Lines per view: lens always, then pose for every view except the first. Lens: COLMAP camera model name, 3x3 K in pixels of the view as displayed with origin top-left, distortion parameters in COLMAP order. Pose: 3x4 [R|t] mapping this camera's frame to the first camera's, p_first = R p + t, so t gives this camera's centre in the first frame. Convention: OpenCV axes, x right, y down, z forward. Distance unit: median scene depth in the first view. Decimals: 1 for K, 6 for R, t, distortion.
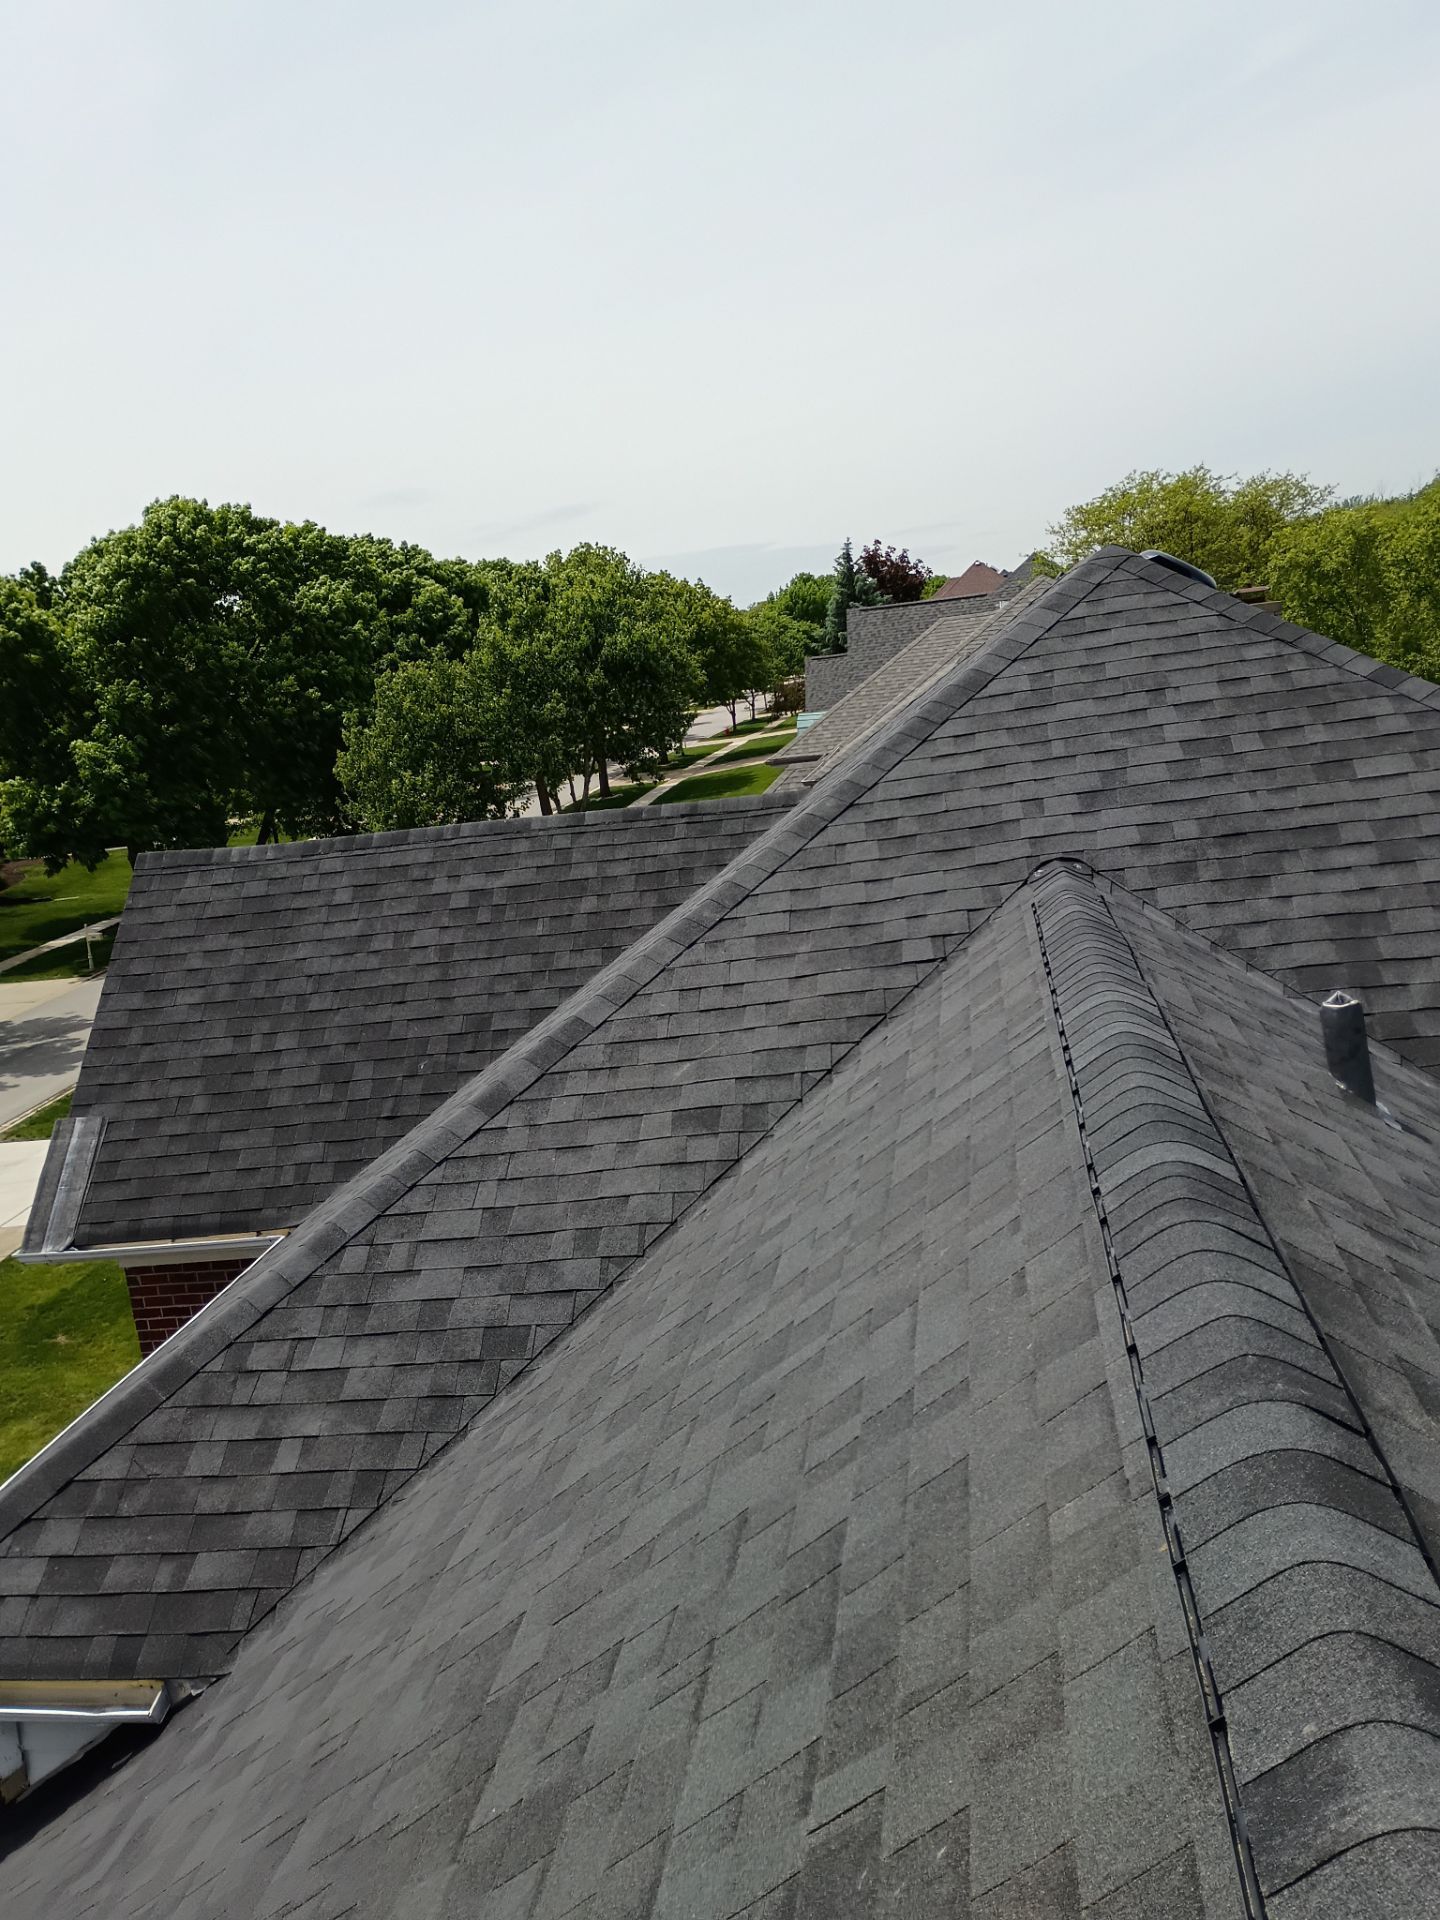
lens RADIAL K [[1609.2, 0, 717.1], [0, 1609.2, 952.4], [0, 0, 1]] dist [0.066604, -0.069701]
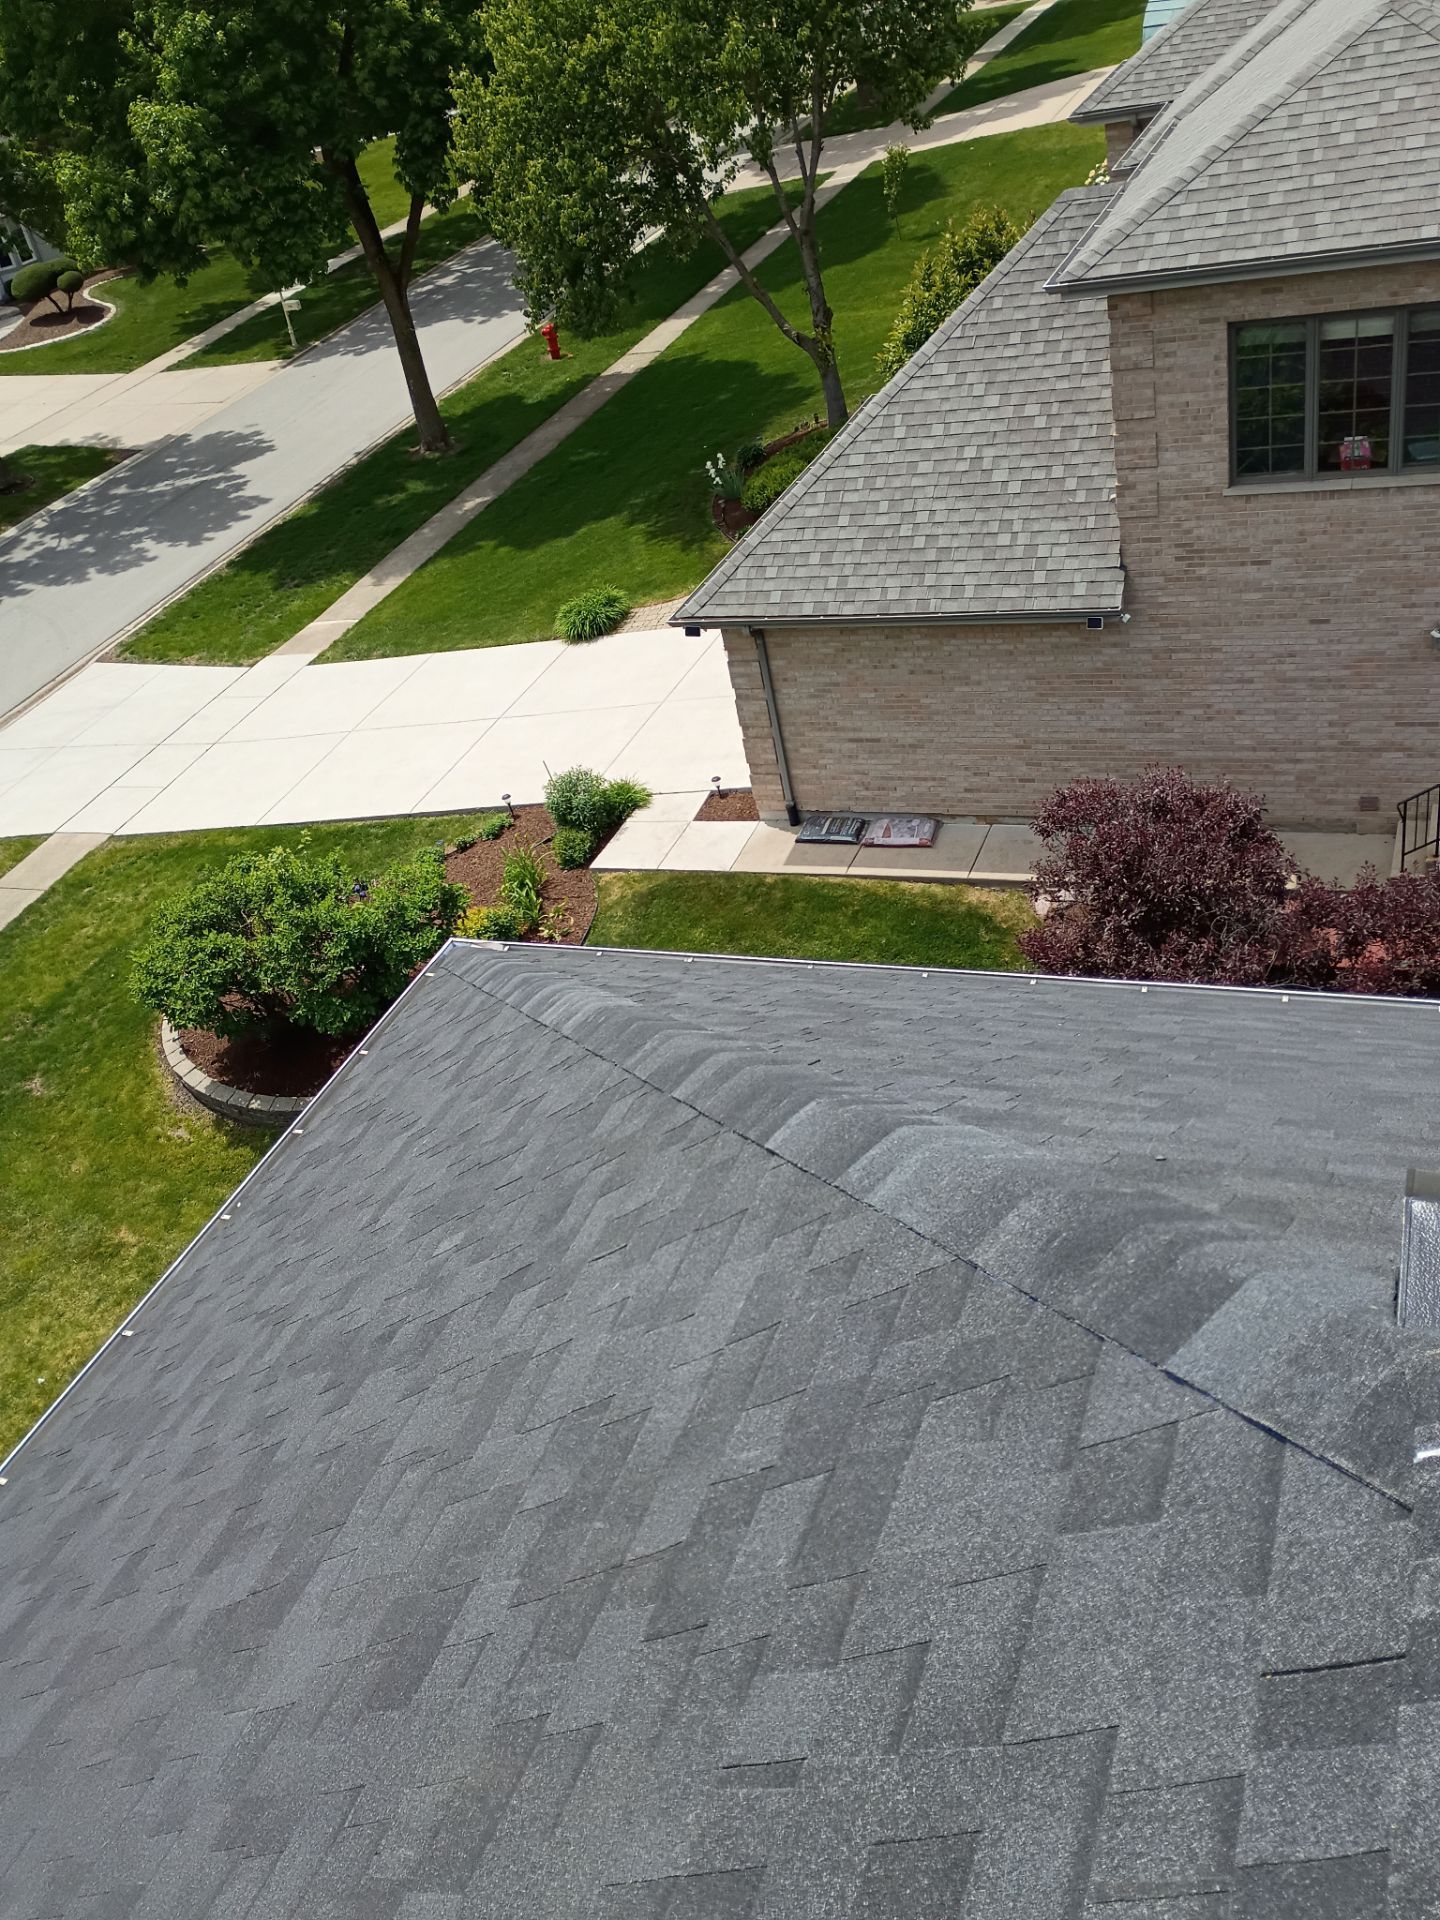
lens RADIAL K [[1648.2, 0, 711.3], [0, 1648.2, 963.2], [0, 0, 1]] dist [0.066029, -0.086538]
pose [[0.974385, 0.071147, -0.213336, 0.228783], [0.026234, 0.906200, 0.422034, -0.382411], [0.223352, -0.416821, 0.881121, 0.949776]]
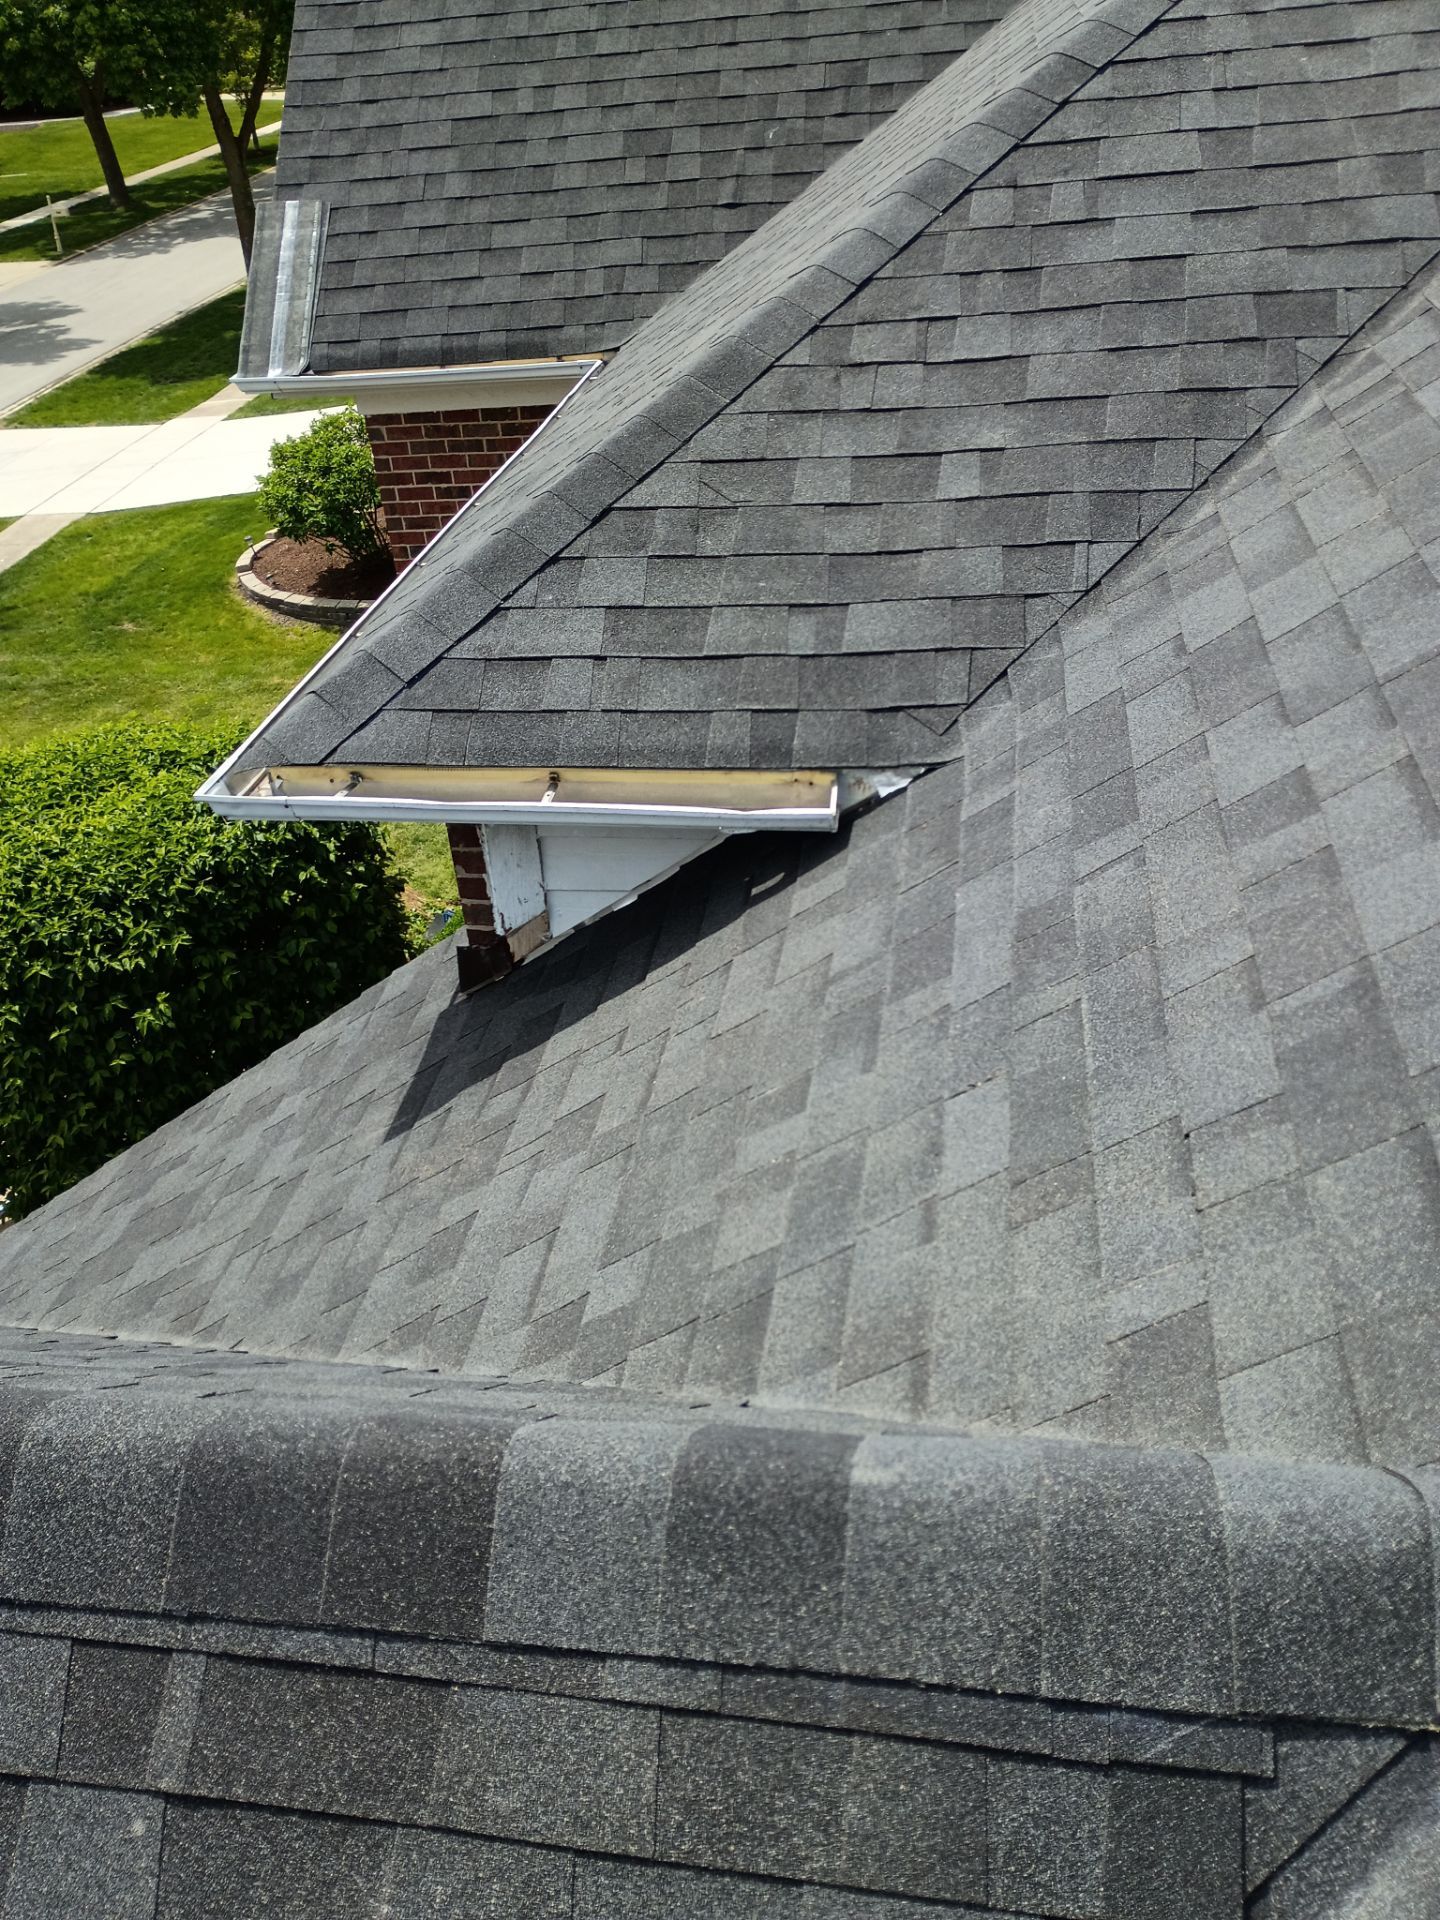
lens RADIAL K [[1648.4, 0, 717.1], [0, 1648.4, 908.7], [0, 0, 1]] dist [0.081281, -0.089112]
pose [[0.999321, 0.034030, 0.014134, -0.209732], [-0.036809, 0.939627, 0.340216, 0.145344], [-0.001703, -0.340505, 0.940241, 0.189495]]
